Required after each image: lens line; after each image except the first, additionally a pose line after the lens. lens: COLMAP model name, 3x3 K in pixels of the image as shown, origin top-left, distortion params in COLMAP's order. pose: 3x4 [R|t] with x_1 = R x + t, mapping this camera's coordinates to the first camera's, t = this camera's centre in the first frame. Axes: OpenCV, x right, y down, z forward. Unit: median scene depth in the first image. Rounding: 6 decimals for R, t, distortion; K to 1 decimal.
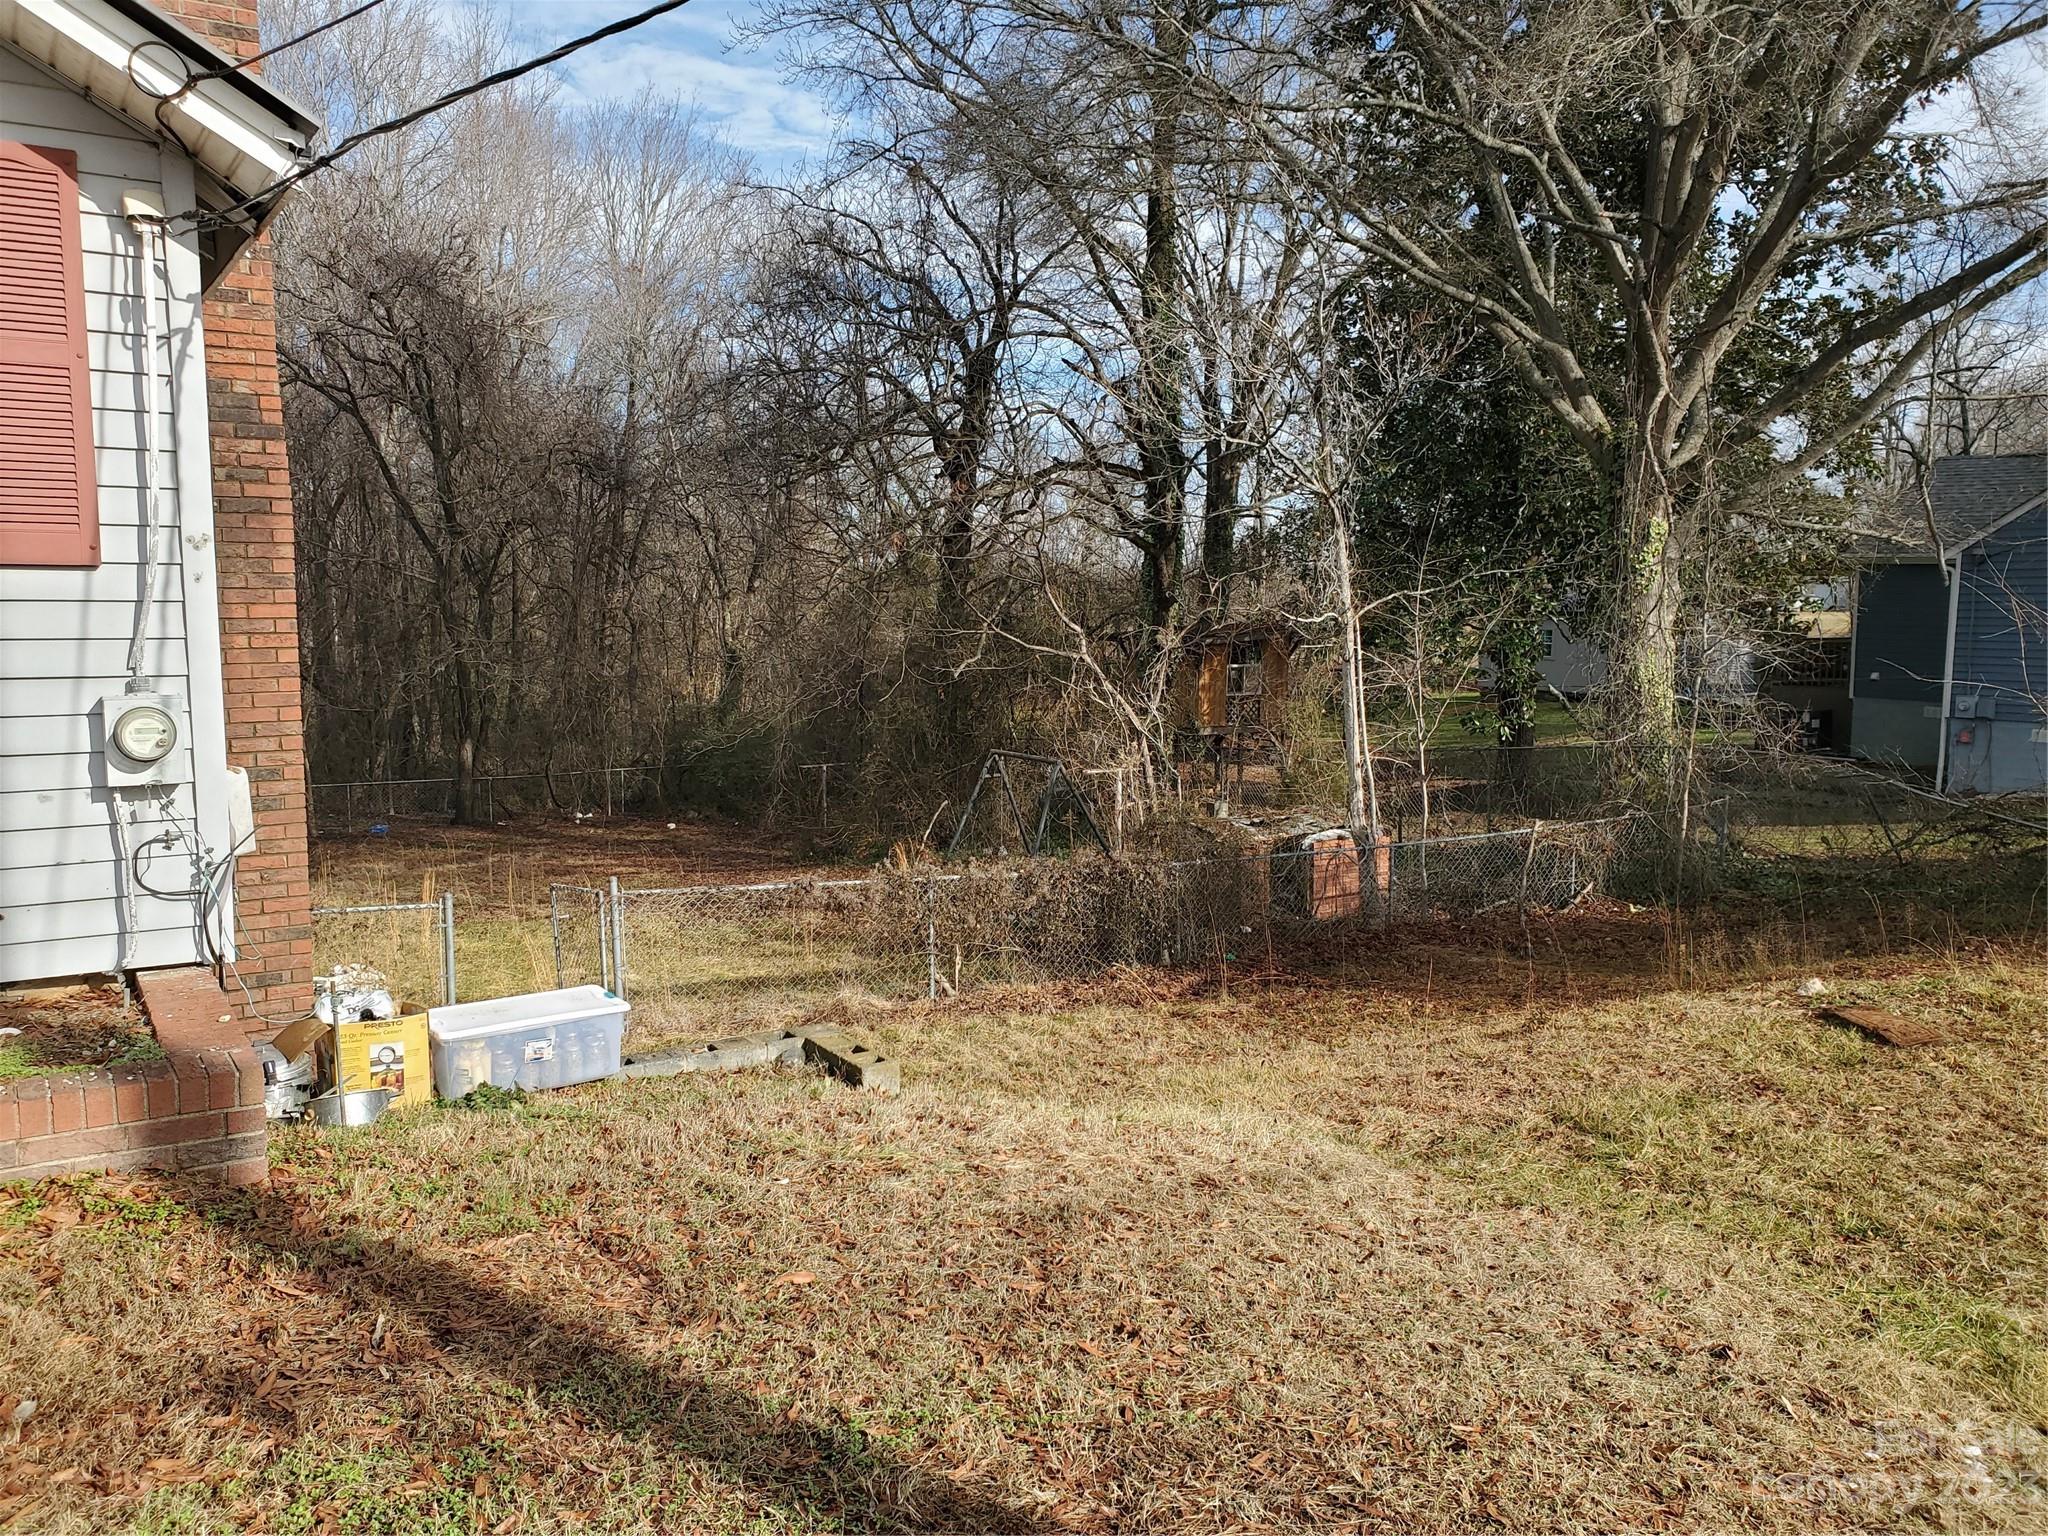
lens RADIAL K [[1585.5, 0, 1021.1], [0, 1585.5, 774.9], [0, 0, 1]] dist [0.012032, 0.009321]
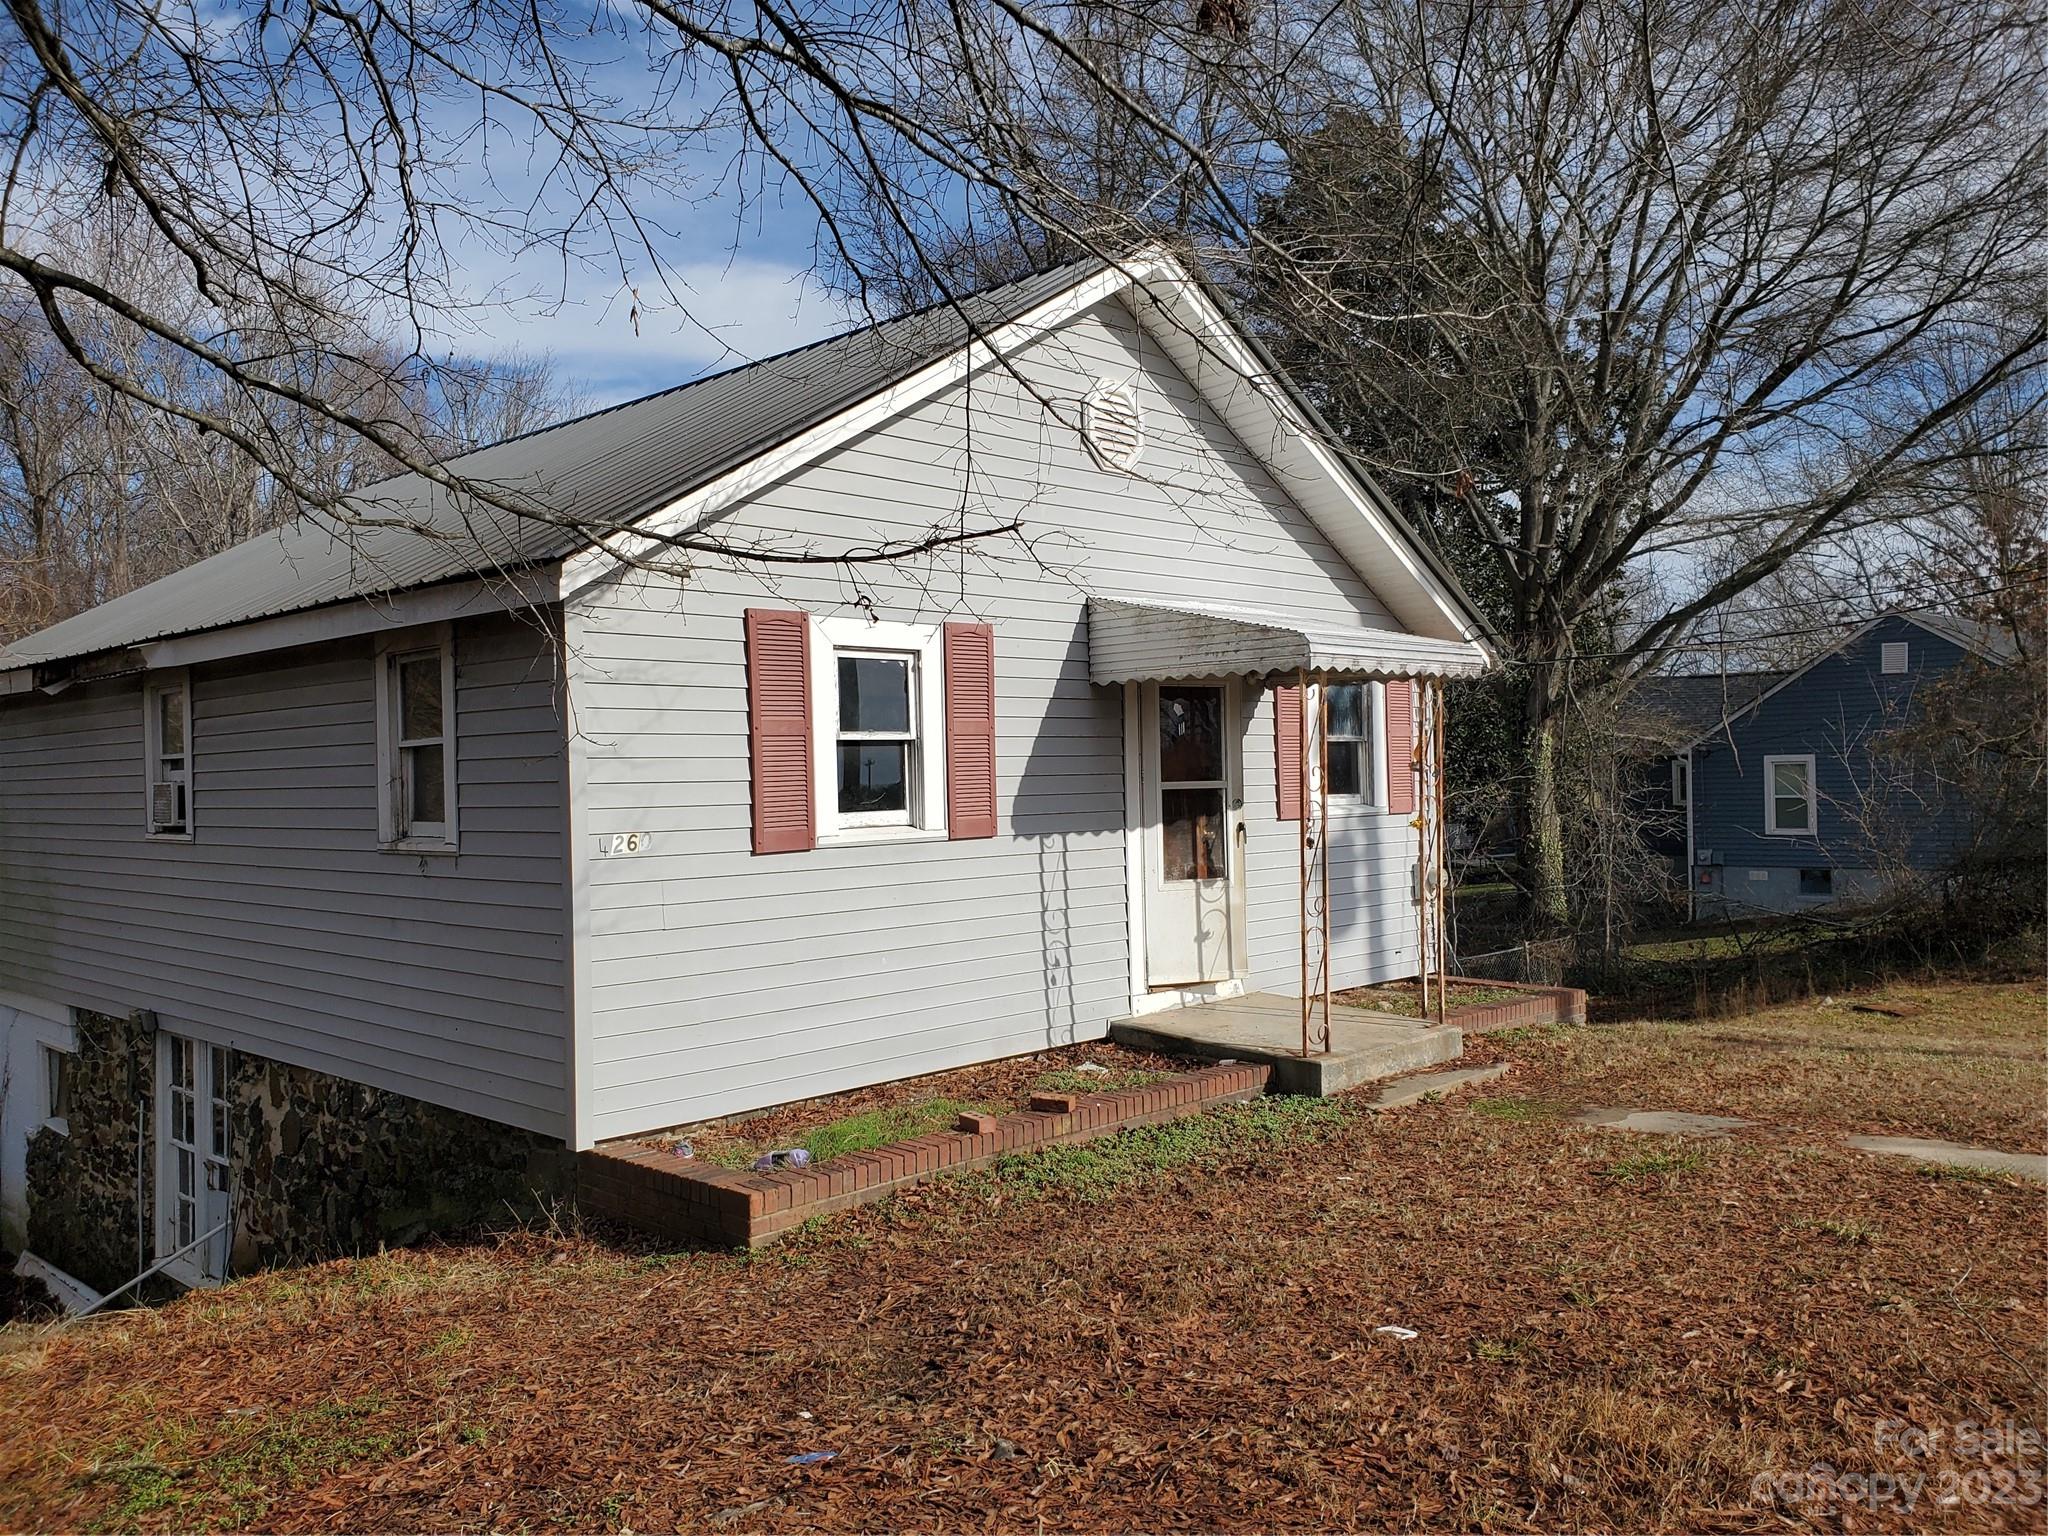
lens RADIAL K [[1585.5, 0, 1036.1], [0, 1585.5, 762.3], [0, 0, 1]] dist [0.012032, 0.009321]
pose [[0.974512, -0.018448, 0.223576, -1.671150], [0.044473, 0.992720, -0.111934, 0.044496], [-0.219883, 0.119024, 0.968238, -1.284381]]
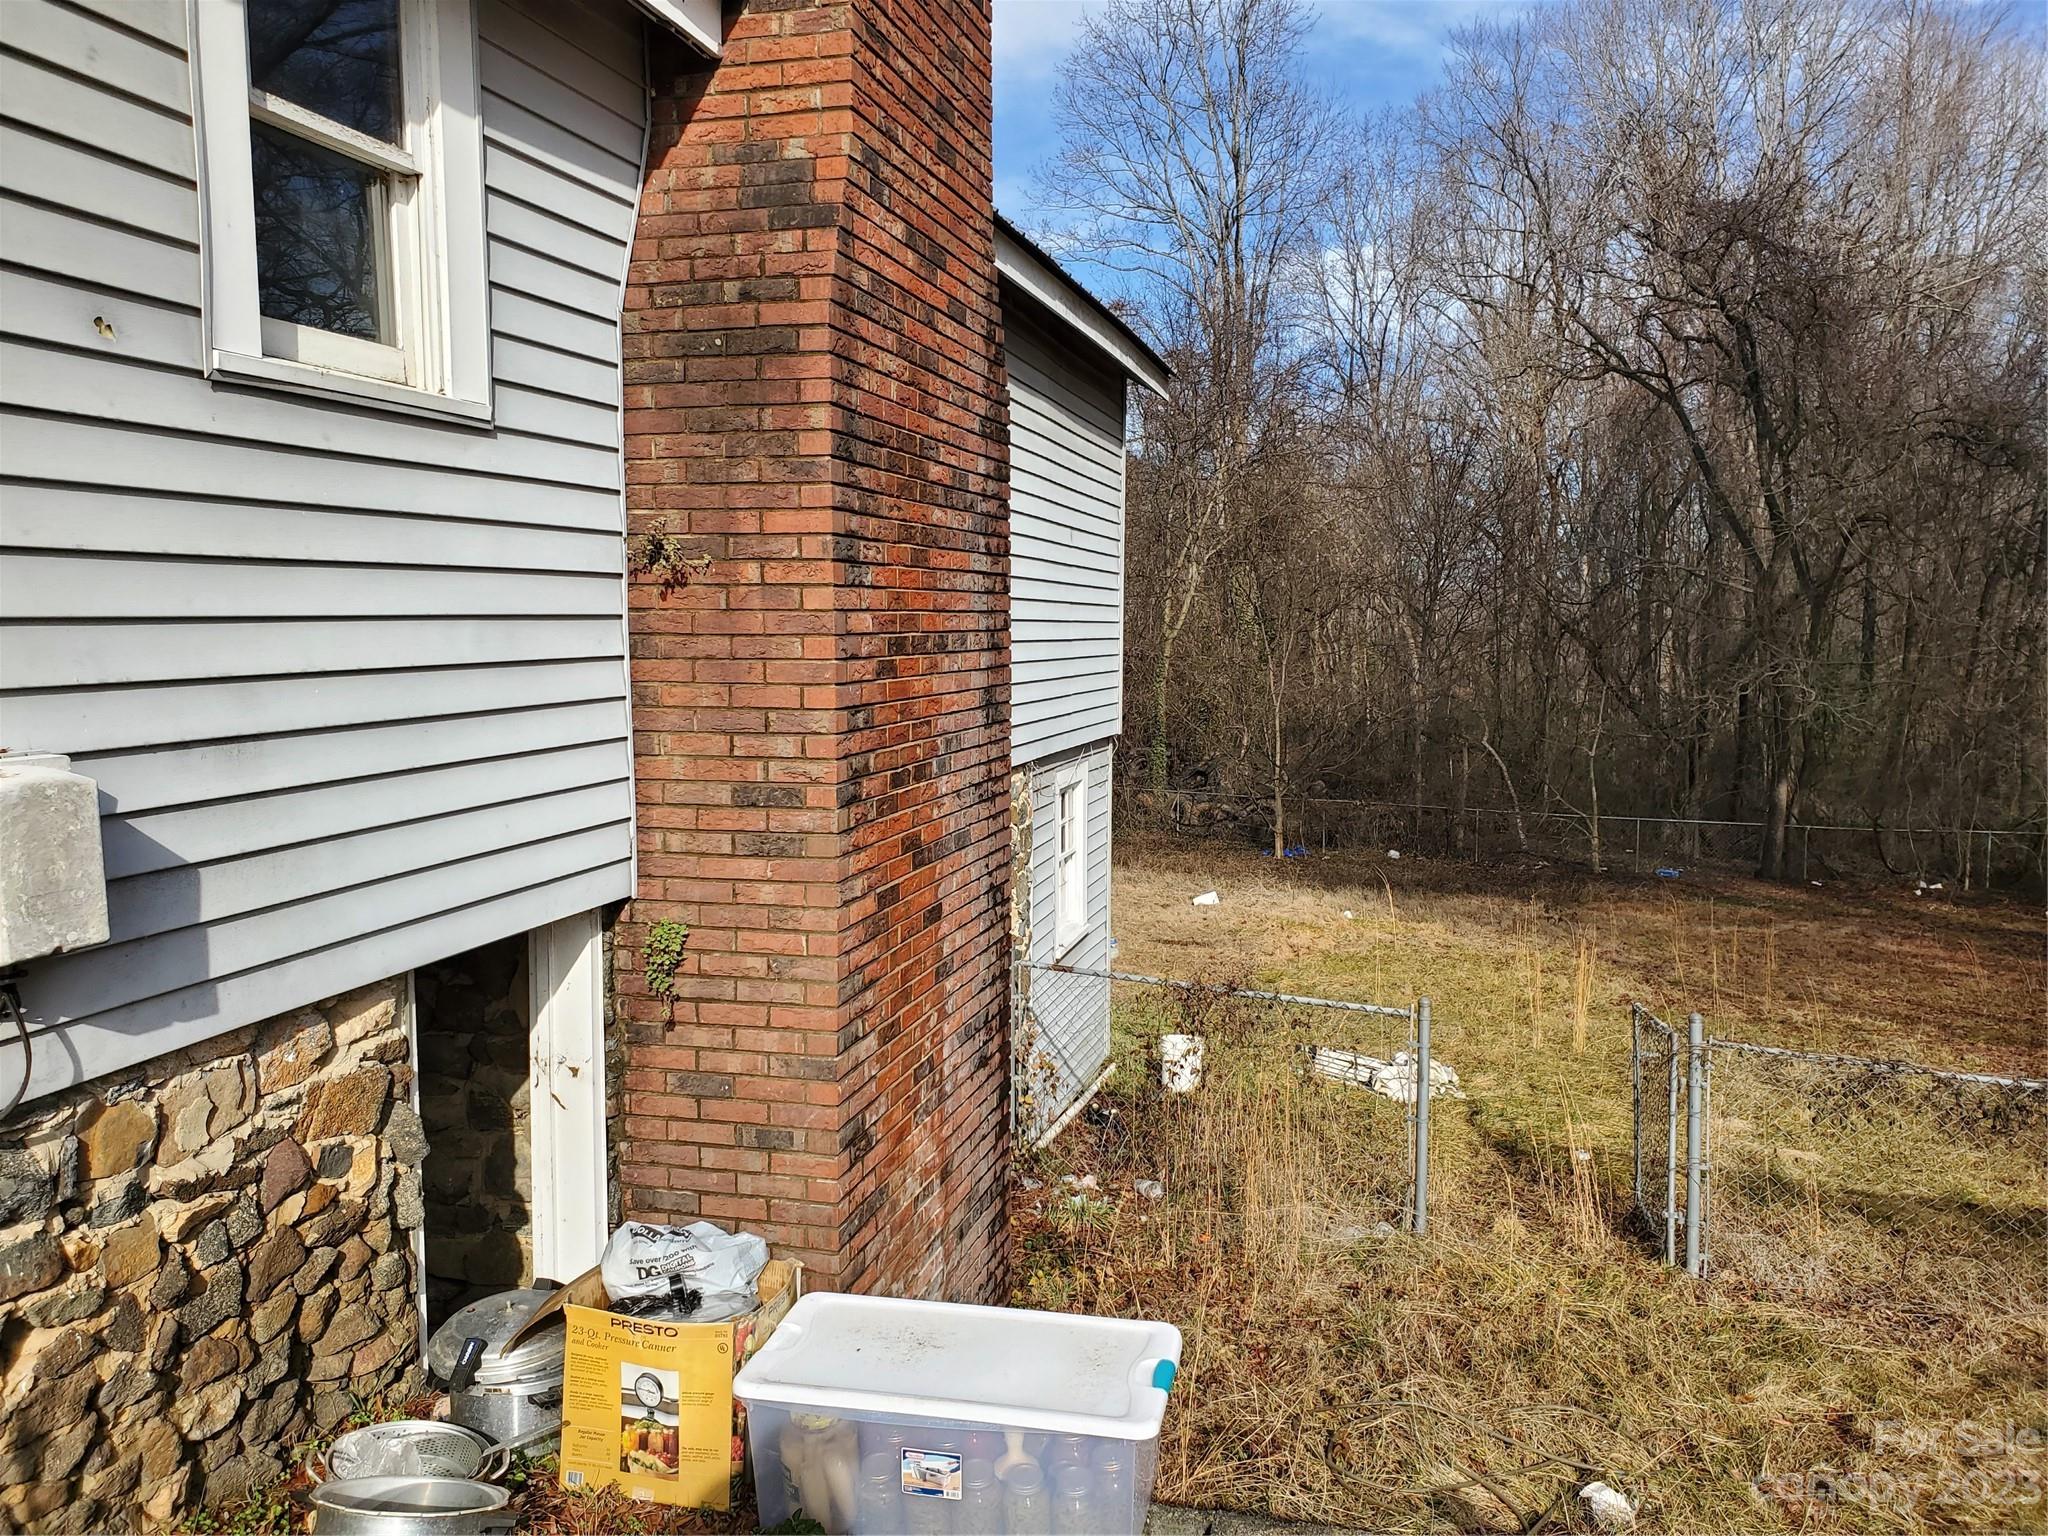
lens RADIAL K [[1585.5, 0, 1031.9], [0, 1585.5, 755.5], [0, 0, 1]] dist [0.012032, 0.009321]
pose [[0.671646, 0.063784, -0.738122, 0.025376], [-0.086853, 0.996196, 0.007055, -0.028634], [0.735764, 0.059369, 0.674631, 0.677736]]
